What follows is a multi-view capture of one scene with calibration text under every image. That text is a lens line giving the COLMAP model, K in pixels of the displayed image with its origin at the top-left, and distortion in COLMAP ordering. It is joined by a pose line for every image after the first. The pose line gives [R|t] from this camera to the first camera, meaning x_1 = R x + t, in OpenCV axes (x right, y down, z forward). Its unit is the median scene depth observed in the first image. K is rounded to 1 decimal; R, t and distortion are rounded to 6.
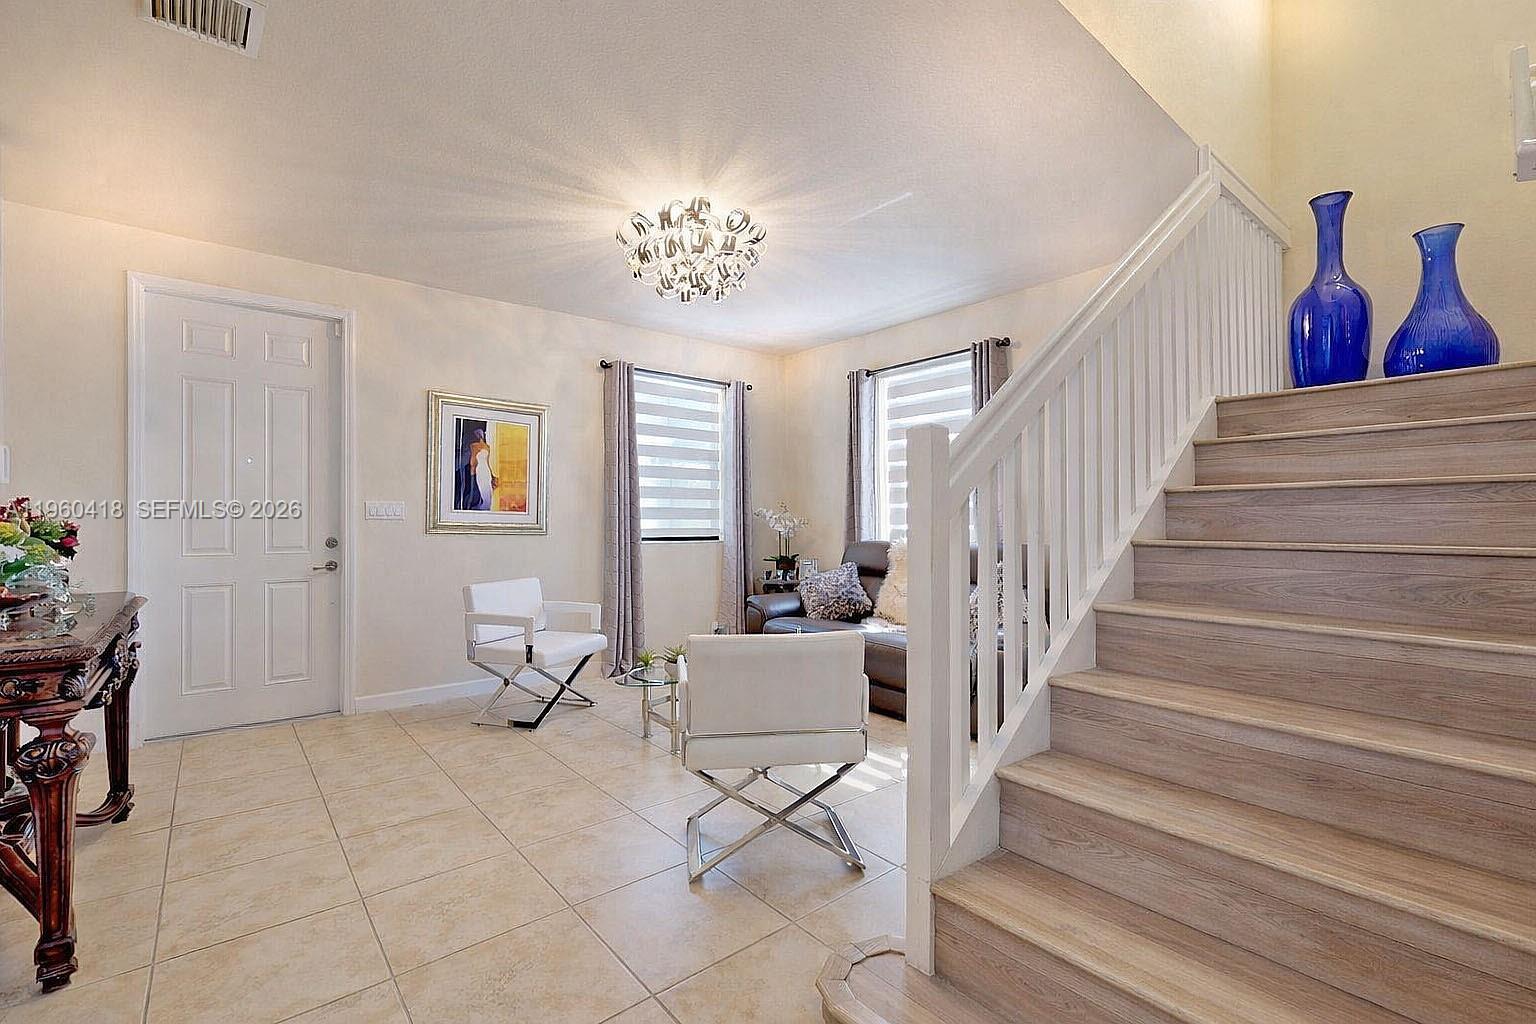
lens RADIAL K [[688.5, 0, 783.6], [0, 688.5, 514.5], [0, 0, 1]] dist [-0.022228, 0.000092]
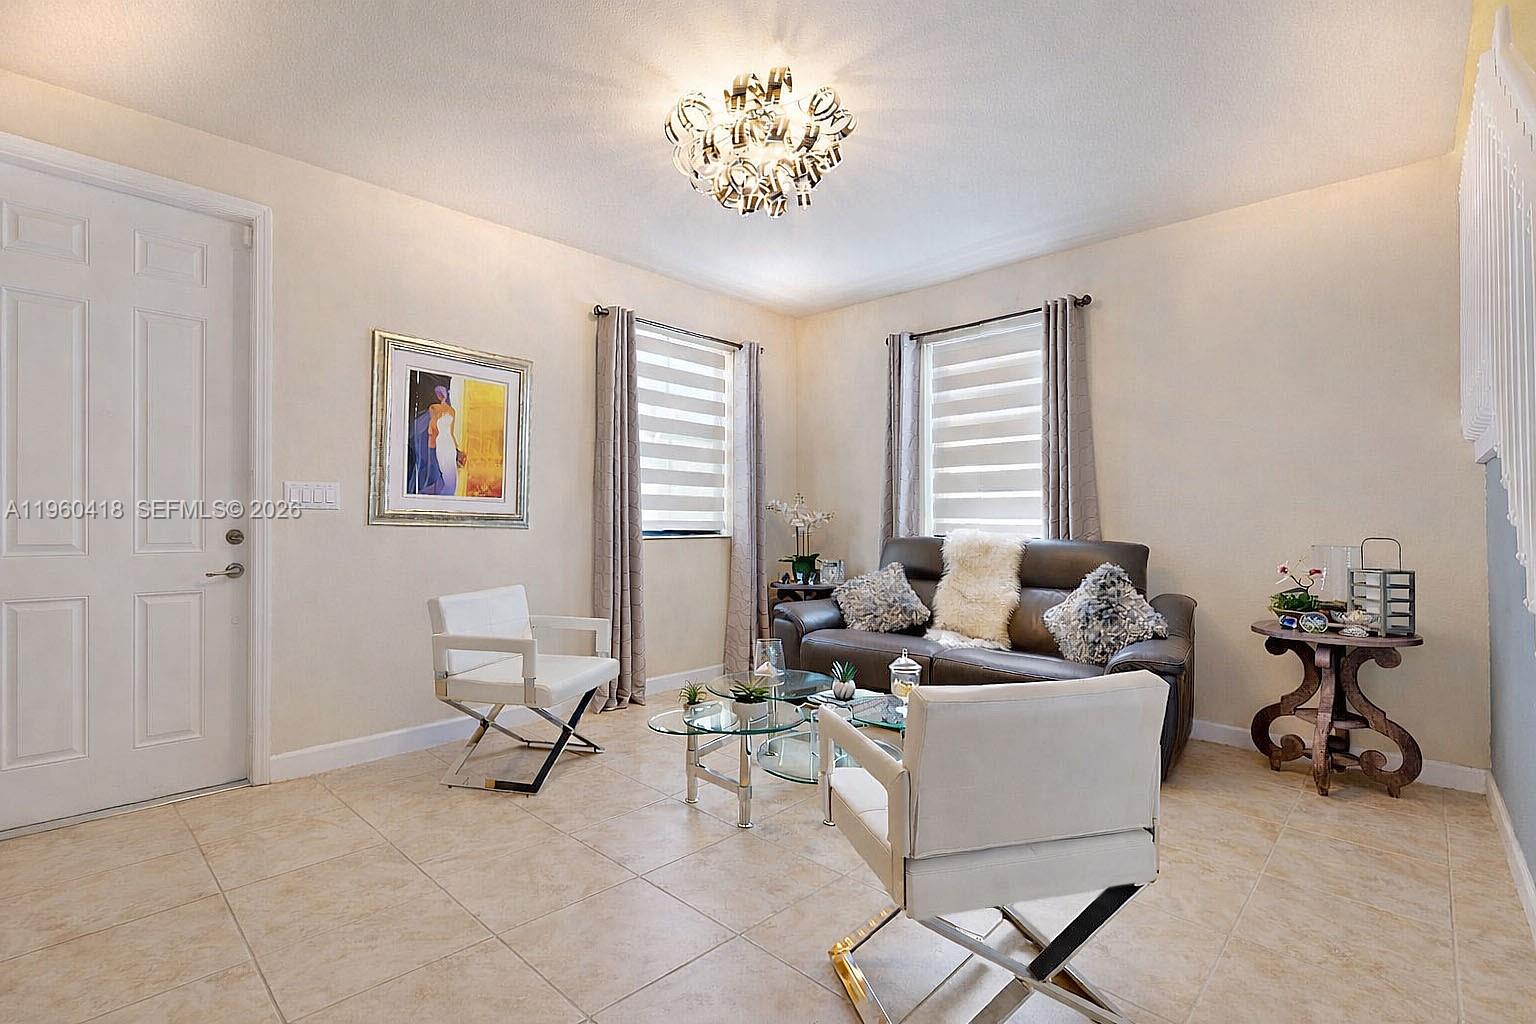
lens RADIAL K [[688.5, 0, 756.7], [0, 688.5, 516.4], [0, 0, 1]] dist [-0.022228, 0.000092]
pose [[0.995475, 0.004097, 0.094936, -0.155224], [-0.004350, 0.999988, 0.002458, 0.013207], [-0.094925, -0.002860, 0.995480, 0.199999]]
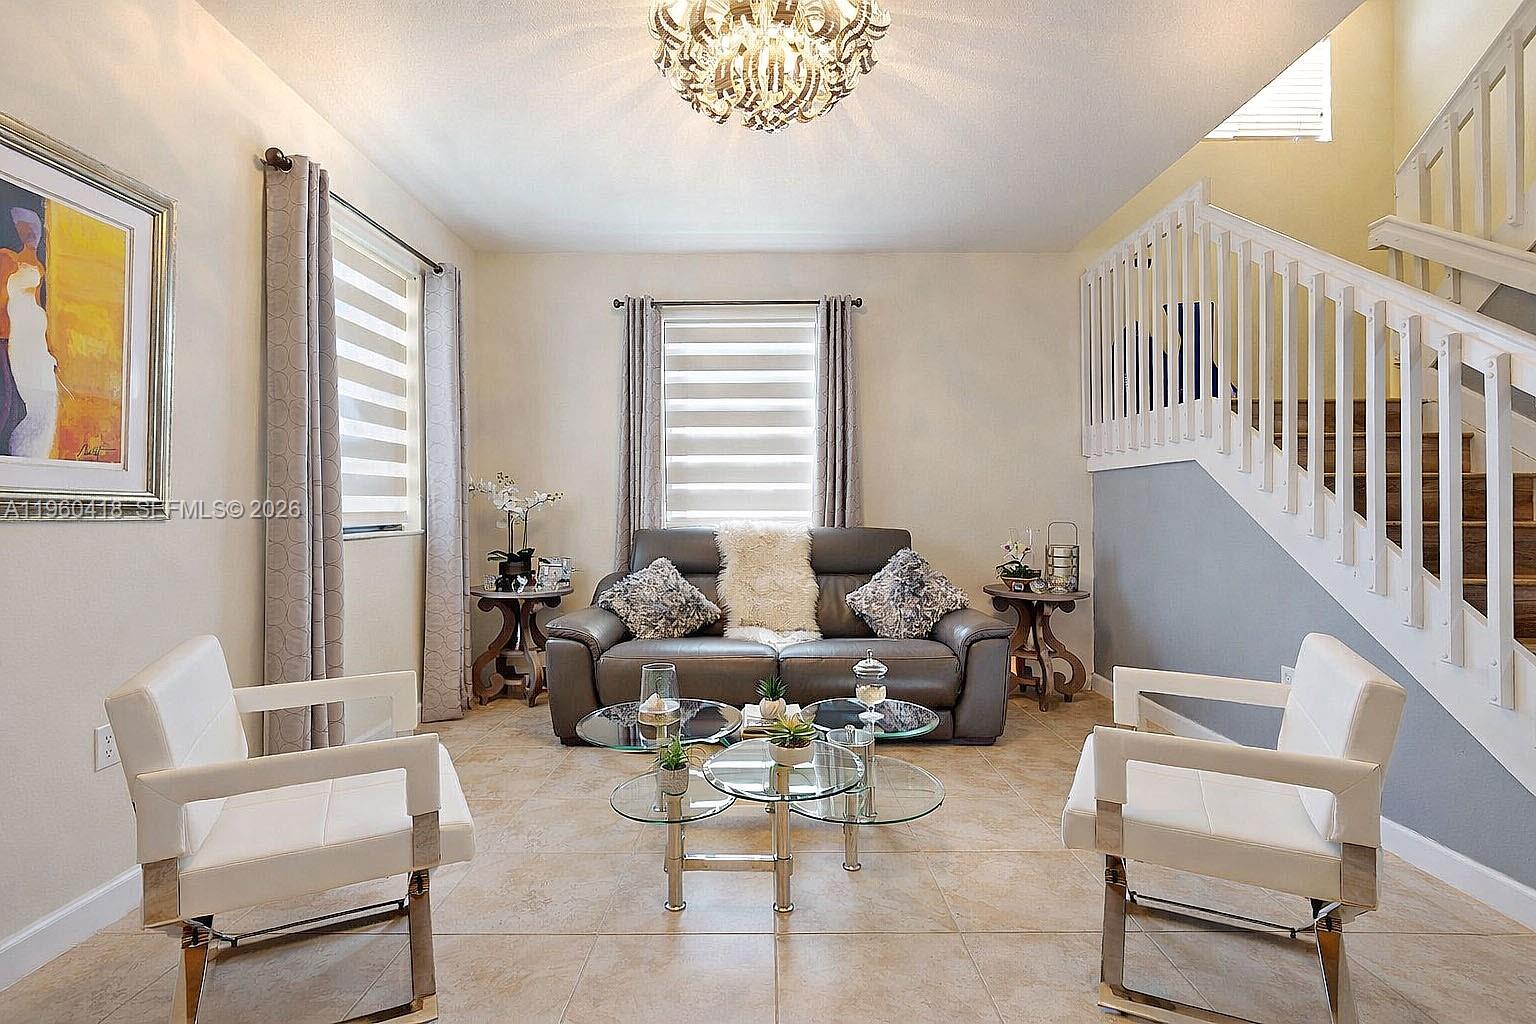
lens RADIAL K [[688.5, 0, 769.4], [0, 688.5, 513.2], [0, 0, 1]] dist [-0.022228, 0.000092]
pose [[0.647544, -0.002162, 0.762025, -0.400943], [-0.006388, 0.999945, 0.008265, 0.016513], [-0.762001, -0.010220, 0.647495, 0.455253]]
